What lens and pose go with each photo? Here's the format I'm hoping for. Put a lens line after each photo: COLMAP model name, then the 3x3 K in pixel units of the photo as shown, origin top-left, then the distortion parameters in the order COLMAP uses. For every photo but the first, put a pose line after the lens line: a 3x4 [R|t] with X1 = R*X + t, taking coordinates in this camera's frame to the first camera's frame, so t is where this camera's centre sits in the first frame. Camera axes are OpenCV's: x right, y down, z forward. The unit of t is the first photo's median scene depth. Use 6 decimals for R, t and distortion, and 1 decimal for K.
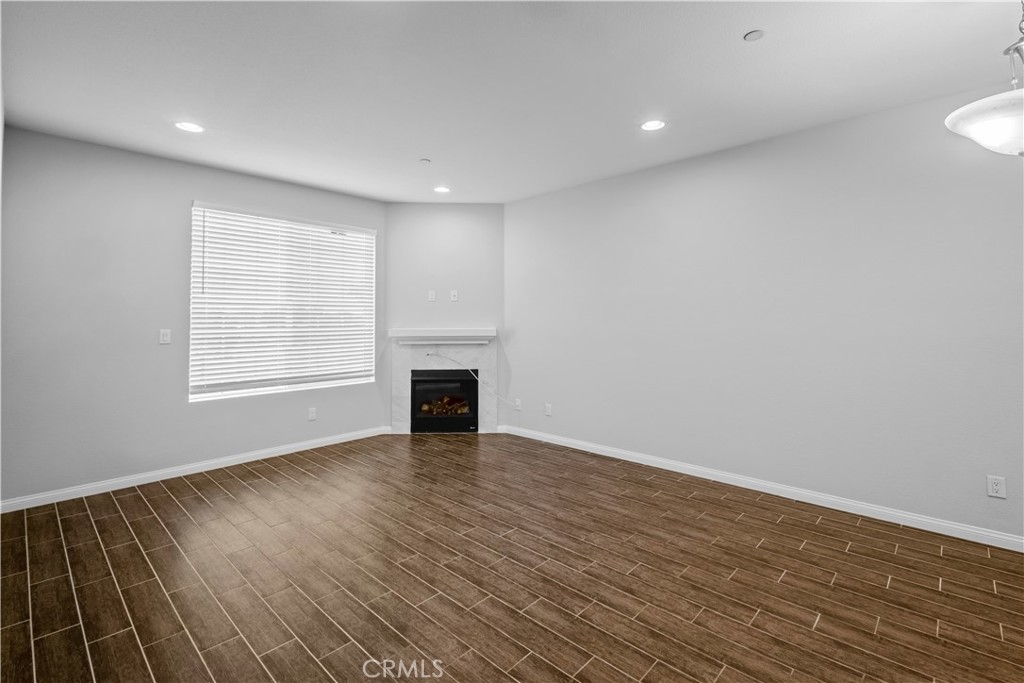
lens RADIAL K [[457.2, 0, 510.5], [0, 457.2, 306.9], [0, 0, 1]] dist [0.001779, -0.000007]
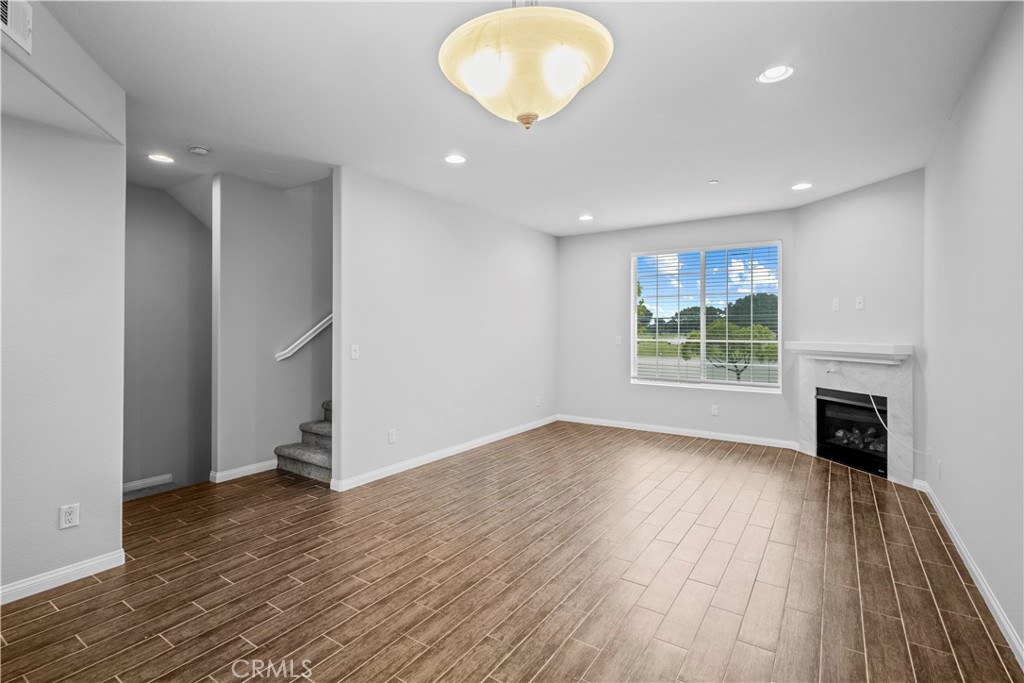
lens RADIAL K [[456.9, 0, 511.9], [0, 456.9, 321.4], [0, 0, 1]] dist [0.007605, -0.000154]
pose [[0.180845, -0.013699, -0.983416, 0.573706], [0.022770, 0.999693, -0.009739, 0.002701], [0.983248, -0.020632, 0.181102, 0.244034]]
